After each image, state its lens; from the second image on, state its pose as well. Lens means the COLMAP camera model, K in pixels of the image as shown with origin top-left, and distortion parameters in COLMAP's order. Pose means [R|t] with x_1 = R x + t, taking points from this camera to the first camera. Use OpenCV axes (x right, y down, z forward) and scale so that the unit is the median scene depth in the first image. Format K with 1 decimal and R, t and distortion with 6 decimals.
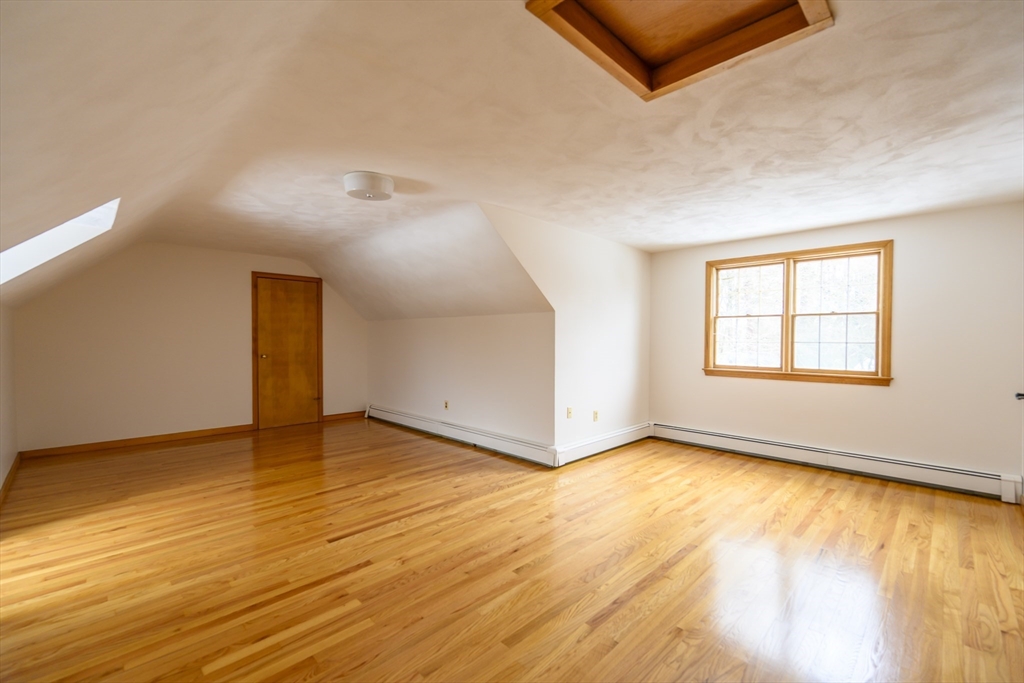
lens RADIAL K [[436.0, 0, 513.9], [0, 436.0, 344.4], [0, 0, 1]] dist [-0.000100, -0.000155]
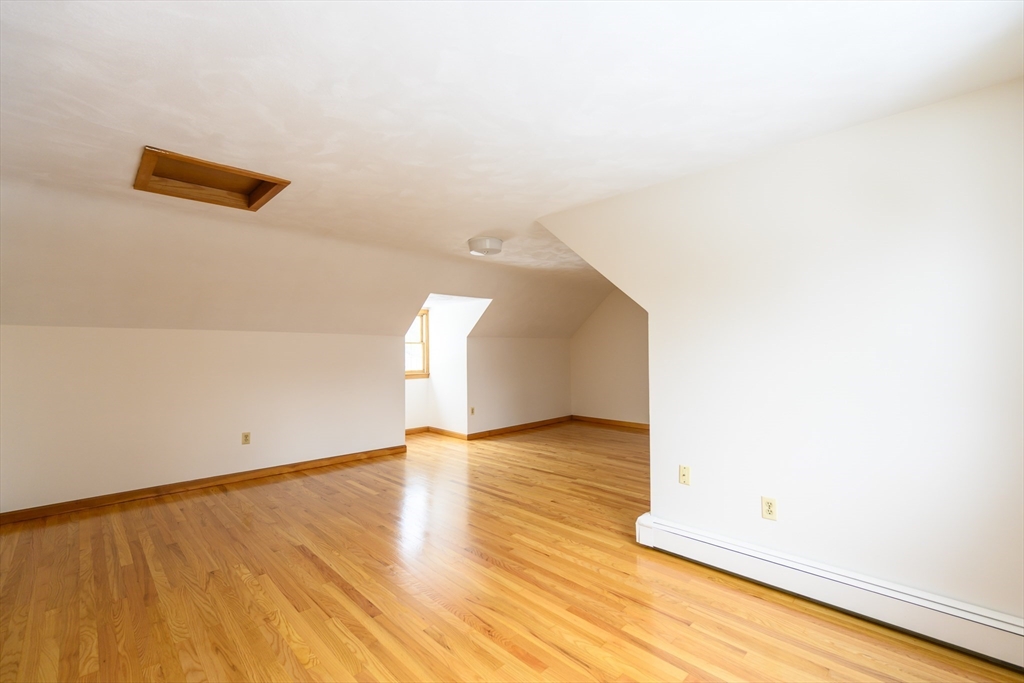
lens RADIAL K [[436.0, 0, 513.9], [0, 436.0, 344.4], [0, 0, 1]] dist [-0.000100, -0.000155]
pose [[-0.000232, -0.022526, -0.999746, 0.872772], [-0.009601, 0.999700, -0.022523, -0.012665], [0.999954, 0.009594, -0.000448, 0.892771]]
